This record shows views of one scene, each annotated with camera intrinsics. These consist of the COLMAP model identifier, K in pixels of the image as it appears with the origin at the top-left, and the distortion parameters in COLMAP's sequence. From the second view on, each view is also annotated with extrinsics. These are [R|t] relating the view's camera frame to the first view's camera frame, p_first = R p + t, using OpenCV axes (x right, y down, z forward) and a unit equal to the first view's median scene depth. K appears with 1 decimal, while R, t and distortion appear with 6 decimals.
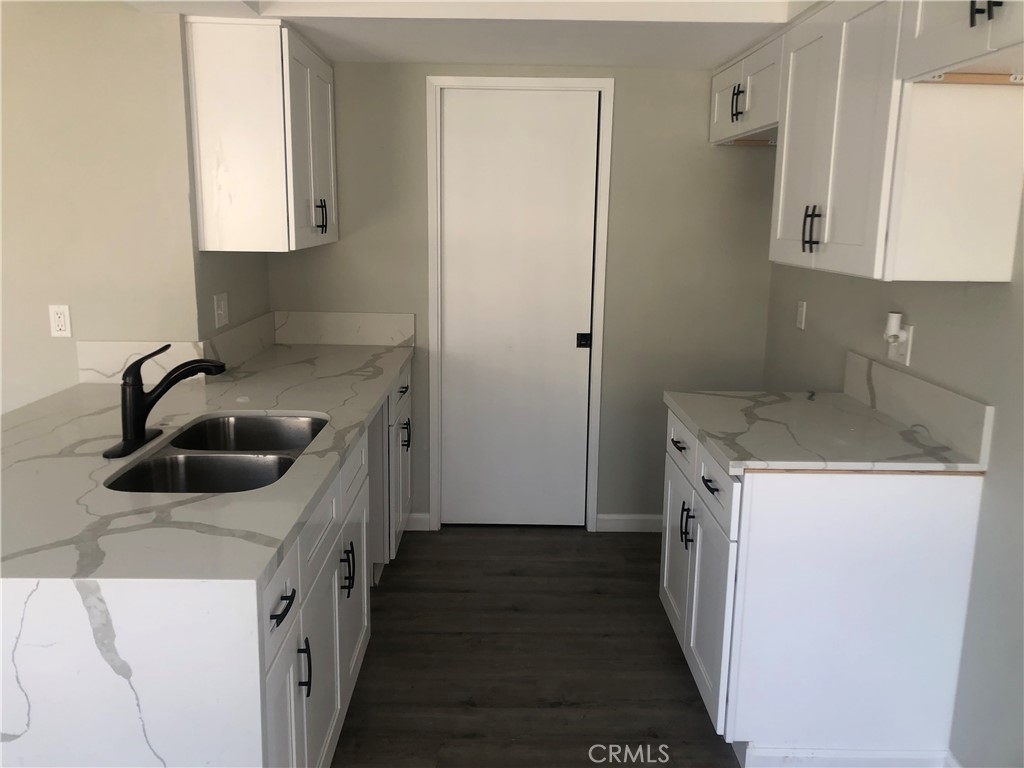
lens RADIAL K [[827.4, 0, 508.0], [0, 827.4, 379.3], [0, 0, 1]] dist [0.011279, -0.007360]
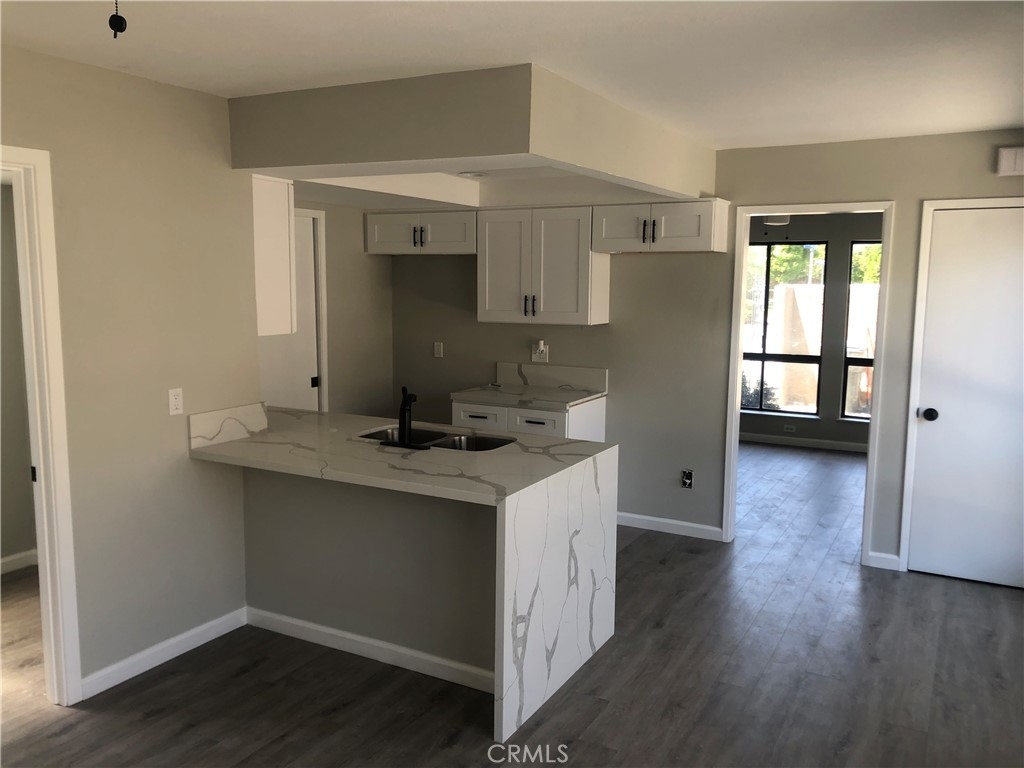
lens RADIAL K [[827.4, 0, 511.4], [0, 827.4, 382.7], [0, 0, 1]] dist [0.011279, -0.007360]
pose [[0.491544, -0.121380, 0.862352, -1.538761], [0.170523, 0.984485, 0.041372, -0.072511], [-0.853995, 0.126714, 0.504615, -0.057643]]
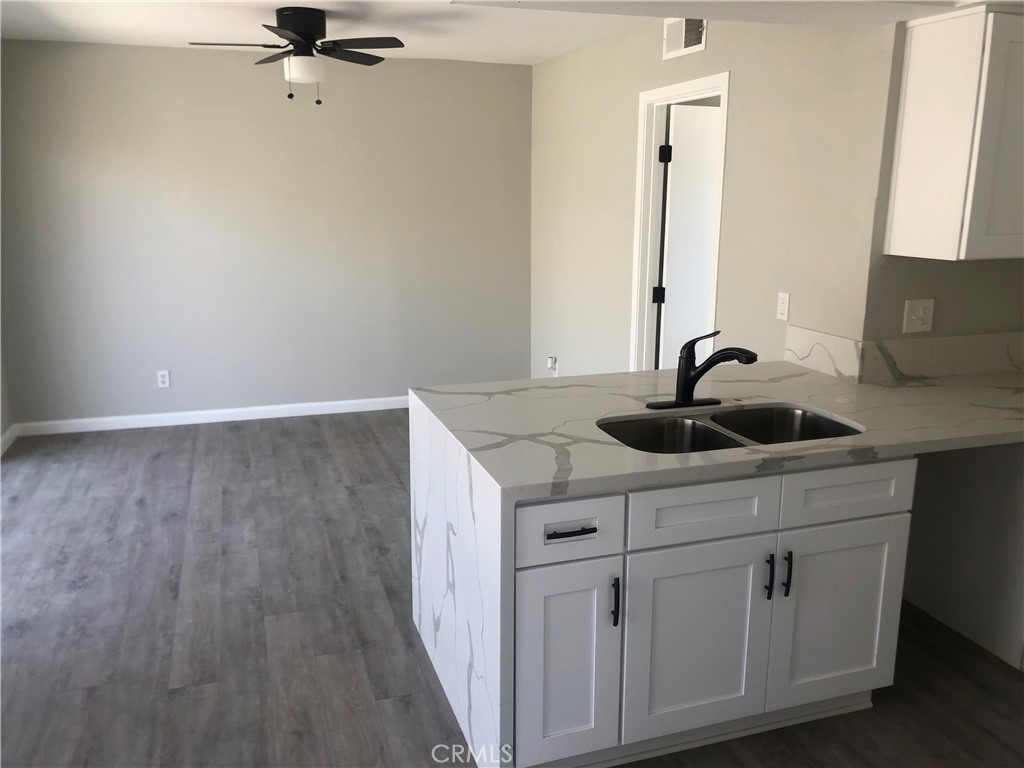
lens RADIAL K [[827.4, 0, 508.4], [0, 827.4, 387.8], [0, 0, 1]] dist [0.011279, -0.007360]
pose [[0.306638, 0.208301, -0.928754, 0.530110], [-0.186103, 0.970048, 0.156119, -0.078846], [0.933455, 0.124972, 0.336219, 0.282042]]
